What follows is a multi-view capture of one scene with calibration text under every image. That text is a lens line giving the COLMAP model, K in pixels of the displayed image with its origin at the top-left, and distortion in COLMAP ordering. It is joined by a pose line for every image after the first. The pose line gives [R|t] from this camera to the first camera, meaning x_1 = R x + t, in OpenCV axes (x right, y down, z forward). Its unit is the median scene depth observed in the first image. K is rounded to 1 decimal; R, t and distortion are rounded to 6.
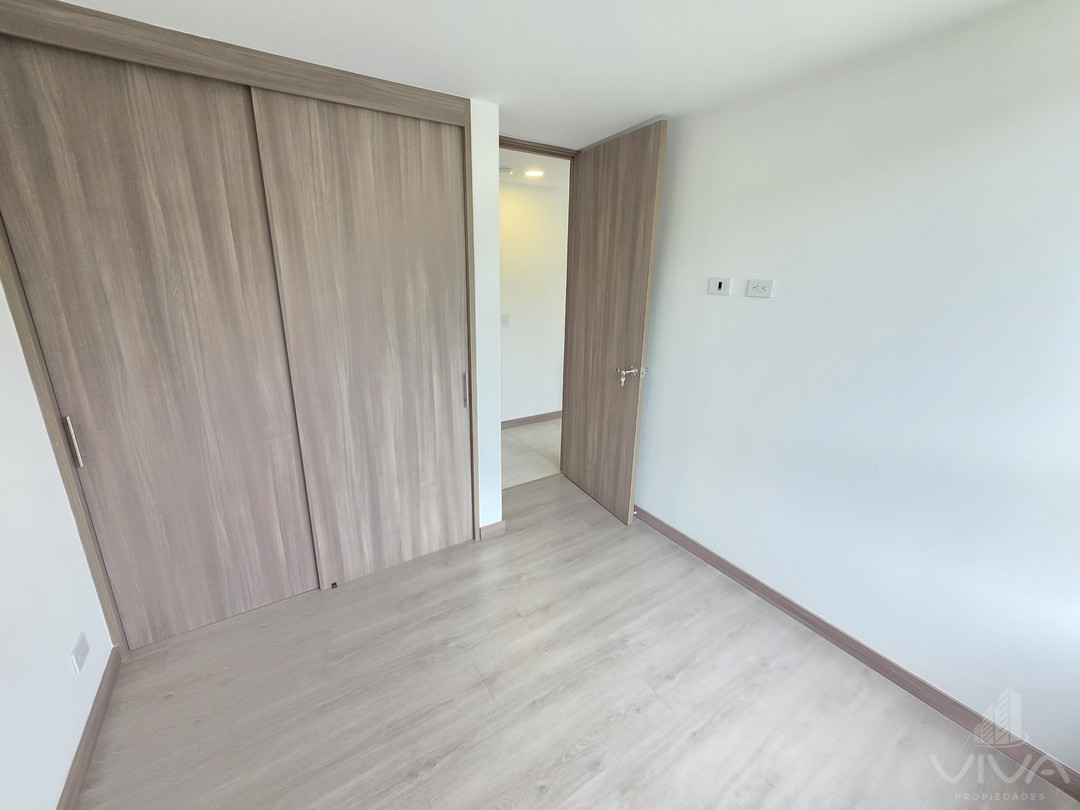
lens RADIAL K [[432.7, 0, 537.6], [0, 432.7, 389.8], [0, 0, 1]] dist [0.007944, -0.000038]
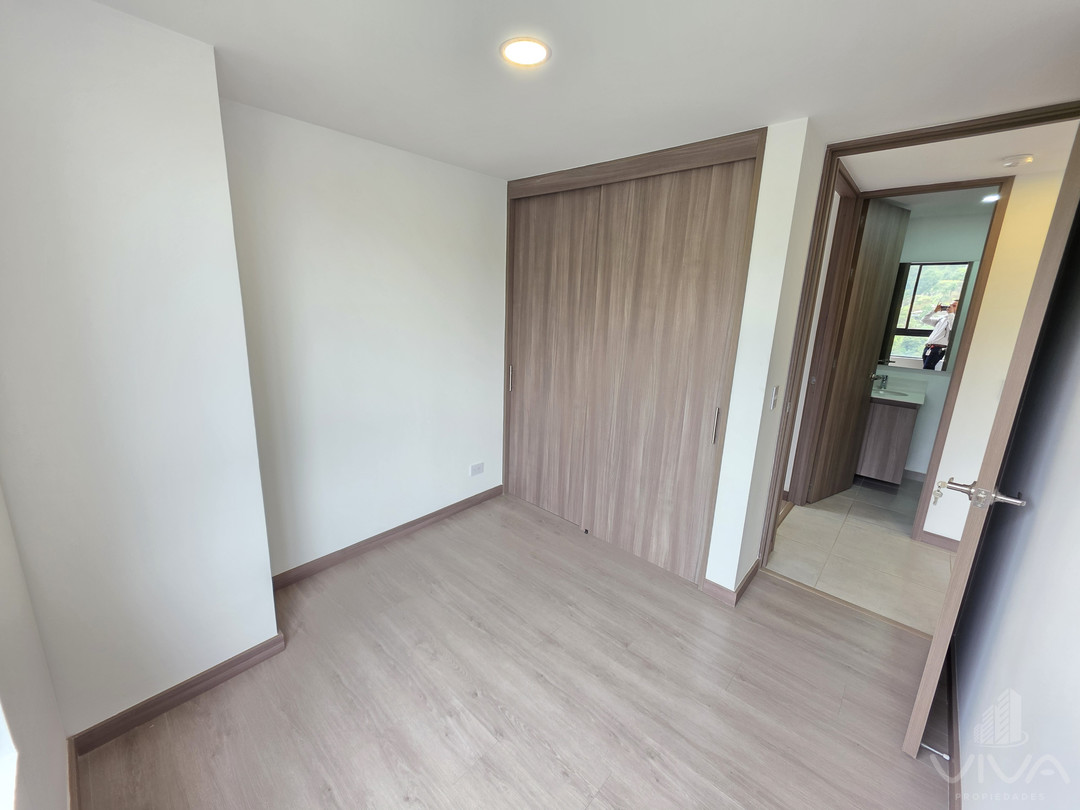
lens RADIAL K [[432.7, 0, 537.6], [0, 432.7, 389.8], [0, 0, 1]] dist [0.007944, -0.000038]
pose [[0.264483, 0.204288, -0.942505, 0.835717], [-0.287187, 0.949651, 0.125248, -0.111648], [0.920637, 0.237549, 0.309836, 0.436791]]
